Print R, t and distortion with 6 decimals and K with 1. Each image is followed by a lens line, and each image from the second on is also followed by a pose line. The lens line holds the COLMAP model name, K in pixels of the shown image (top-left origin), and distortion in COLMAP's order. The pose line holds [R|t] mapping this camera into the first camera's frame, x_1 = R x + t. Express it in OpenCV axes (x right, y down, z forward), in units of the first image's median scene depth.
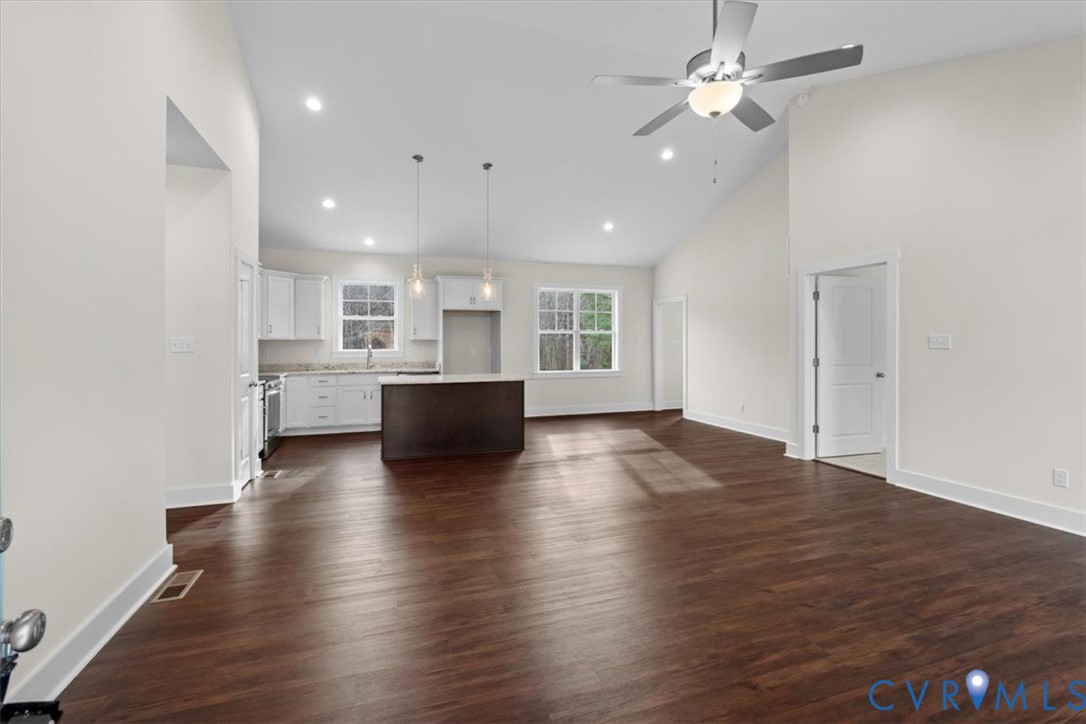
lens RADIAL K [[489.9, 0, 542.8], [0, 489.9, 341.1], [0, 0, 1]] dist [-0.001472, 0.000184]
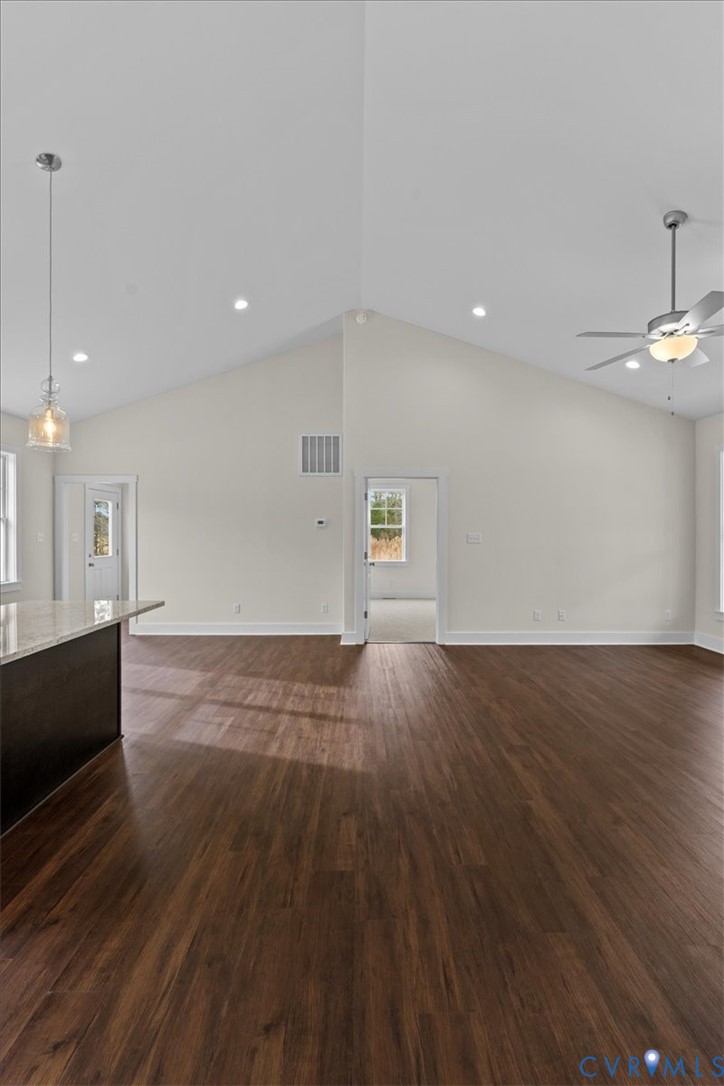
lens RADIAL K [[498.7, 0, 358.2], [0, 498.7, 536.4], [0, 0, 1]] dist [-0.001597, 0.000488]
pose [[0.320626, 0.002731, 0.947202, -0.514735], [-0.007131, 0.999974, -0.000469, -0.000014], [-0.947179, -0.006604, 0.320637, 0.626095]]
